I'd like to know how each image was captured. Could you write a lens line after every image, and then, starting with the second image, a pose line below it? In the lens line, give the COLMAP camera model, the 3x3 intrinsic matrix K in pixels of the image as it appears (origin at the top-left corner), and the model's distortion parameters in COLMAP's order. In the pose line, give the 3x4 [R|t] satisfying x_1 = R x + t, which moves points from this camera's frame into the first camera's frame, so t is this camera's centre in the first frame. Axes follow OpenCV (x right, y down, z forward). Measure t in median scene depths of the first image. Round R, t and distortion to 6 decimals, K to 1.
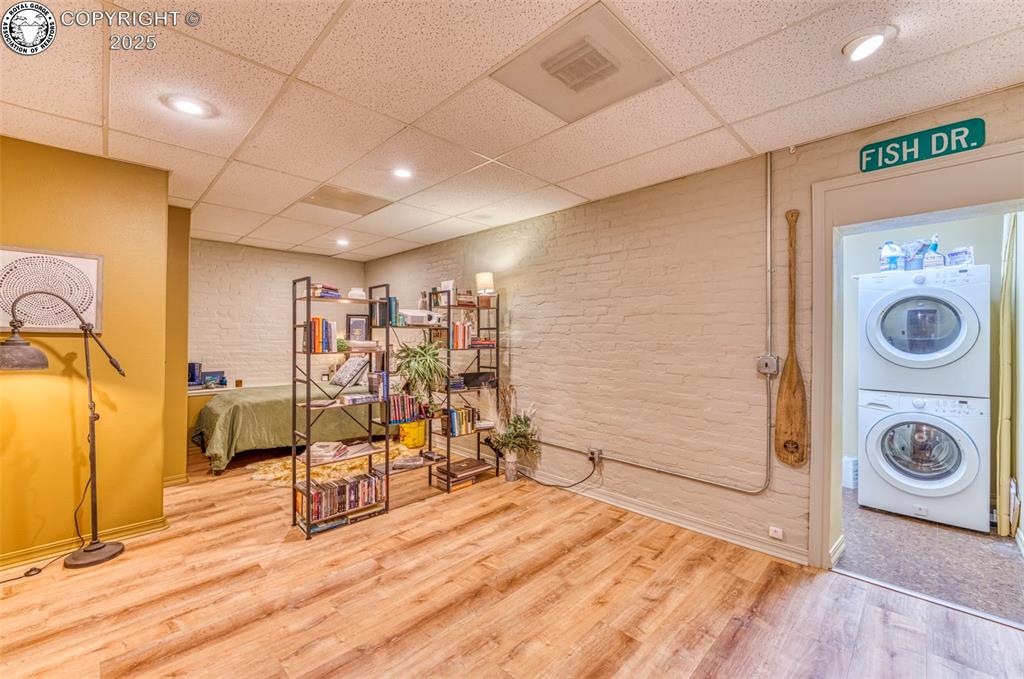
lens RADIAL K [[418.3, 0, 508.4], [0, 418.3, 336.7], [0, 0, 1]] dist [-0.006798, -0.000922]
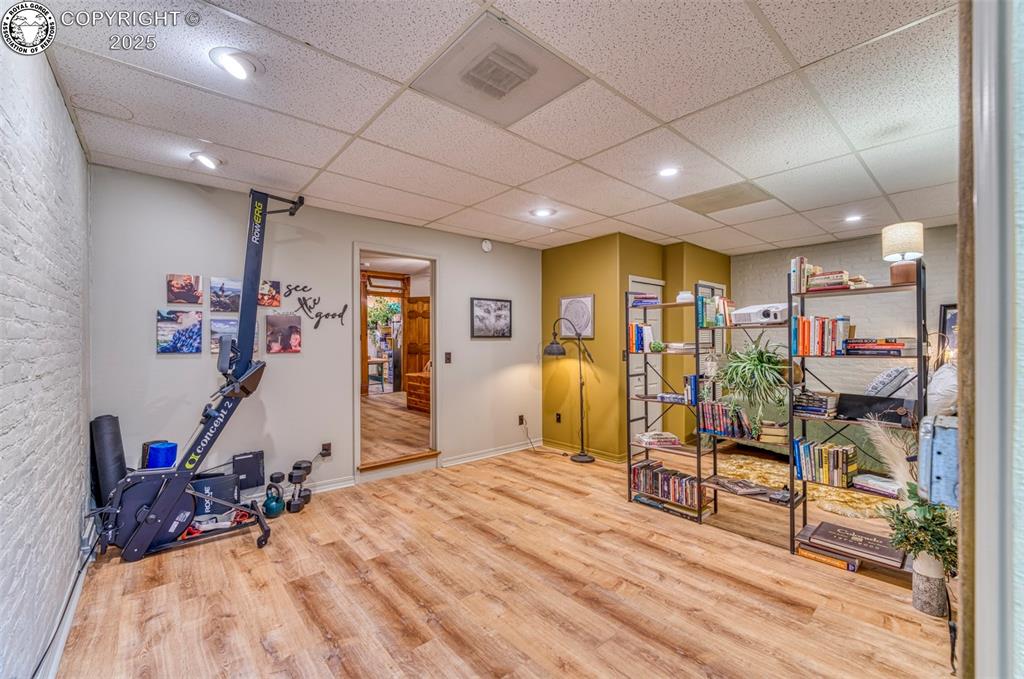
lens RADIAL K [[418.3, 0, 509.1], [0, 418.3, 343.5], [0, 0, 1]] dist [-0.006798, -0.000922]
pose [[-0.067909, 0.006480, -0.997670, 0.742077], [0.008771, 0.999944, 0.005897, 0.001013], [0.997653, -0.008350, -0.067962, 0.683080]]
